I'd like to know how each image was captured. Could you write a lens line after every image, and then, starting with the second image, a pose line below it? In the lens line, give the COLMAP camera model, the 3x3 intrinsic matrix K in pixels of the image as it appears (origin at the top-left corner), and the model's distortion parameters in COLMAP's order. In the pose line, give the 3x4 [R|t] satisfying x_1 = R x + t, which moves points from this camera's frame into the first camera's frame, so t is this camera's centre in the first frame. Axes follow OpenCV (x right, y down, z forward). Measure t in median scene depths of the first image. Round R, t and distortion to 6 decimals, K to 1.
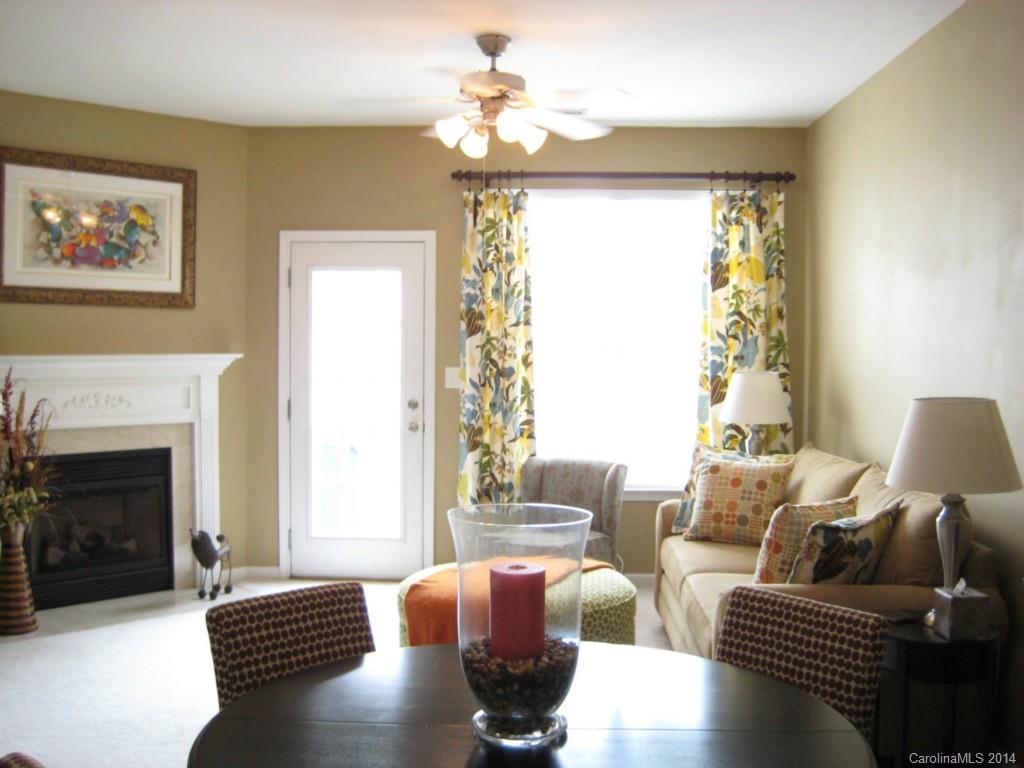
lens RADIAL K [[1064.4, 0, 503.4], [0, 1064.4, 378.8], [0, 0, 1]] dist [-0.159322, 0.212465]
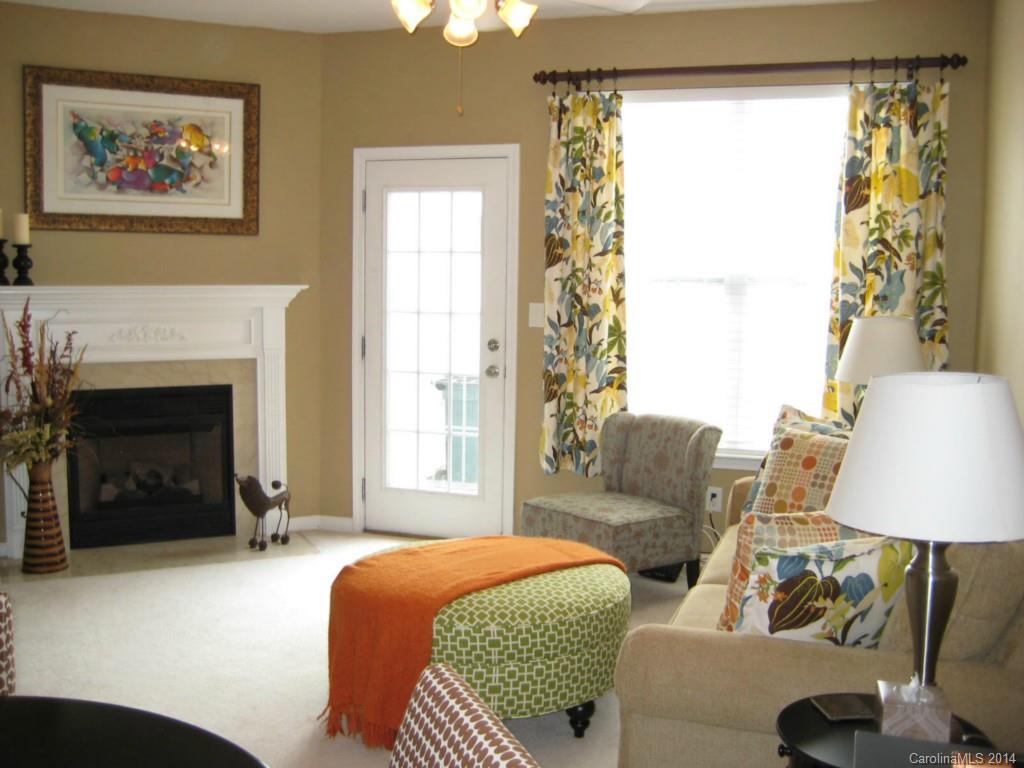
lens RADIAL K [[1064.4, 0, 503.4], [0, 1064.4, 378.8], [0, 0, 1]] dist [-0.159322, 0.212465]
pose [[0.953932, 0.037581, -0.297661, 0.190245], [-0.017604, 0.997426, 0.069514, -0.009297], [0.299507, -0.061071, 0.952137, 0.175123]]
